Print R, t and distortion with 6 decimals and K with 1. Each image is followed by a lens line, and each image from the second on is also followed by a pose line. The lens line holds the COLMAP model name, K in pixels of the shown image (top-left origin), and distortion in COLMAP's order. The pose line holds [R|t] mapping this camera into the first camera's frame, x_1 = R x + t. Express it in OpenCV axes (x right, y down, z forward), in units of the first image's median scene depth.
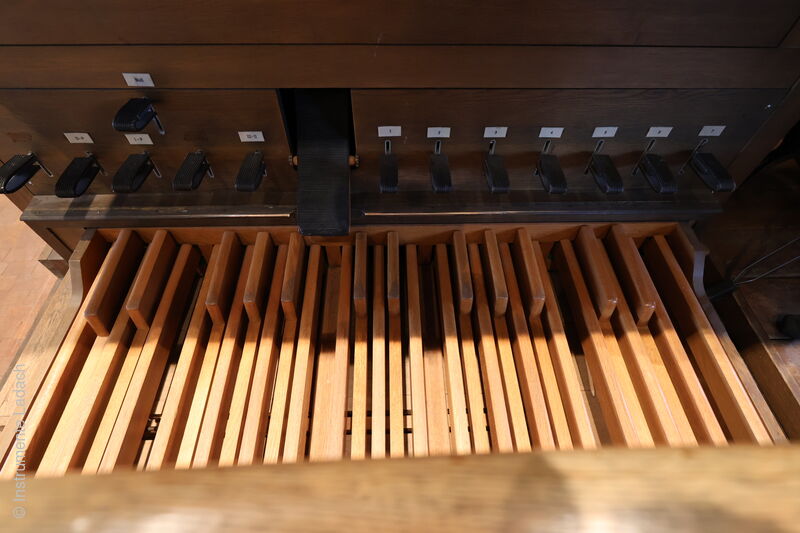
lens RADIAL K [[410.3, 0, 399.3], [0, 410.3, 266.9], [0, 0, 1]] dist [-0.001975, -0.000683]
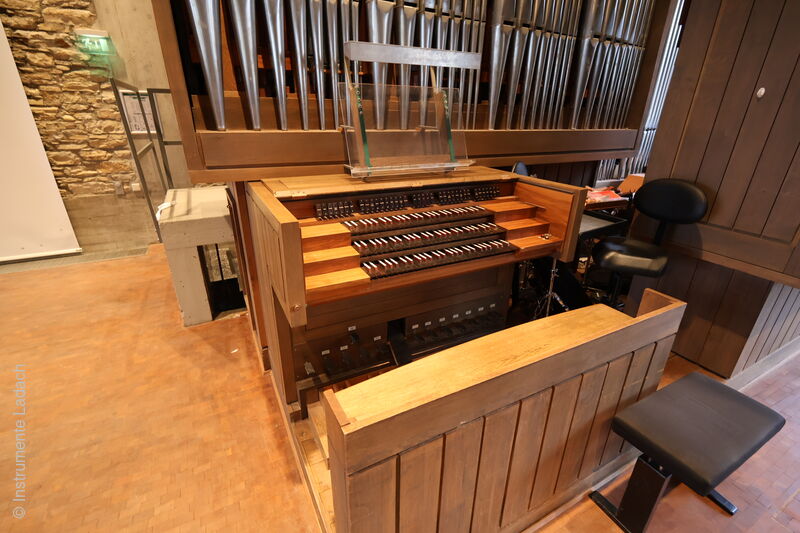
lens RADIAL K [[364.9, 0, 399.6], [0, 364.9, 266.0], [0, 0, 1]] dist [-0.004458, -0.000752]
pose [[0.891086, -0.166251, 0.422286, -1.279205], [0.363523, 0.818513, -0.444845, 0.521665], [-0.271691, 0.549906, 0.789802, -1.527887]]
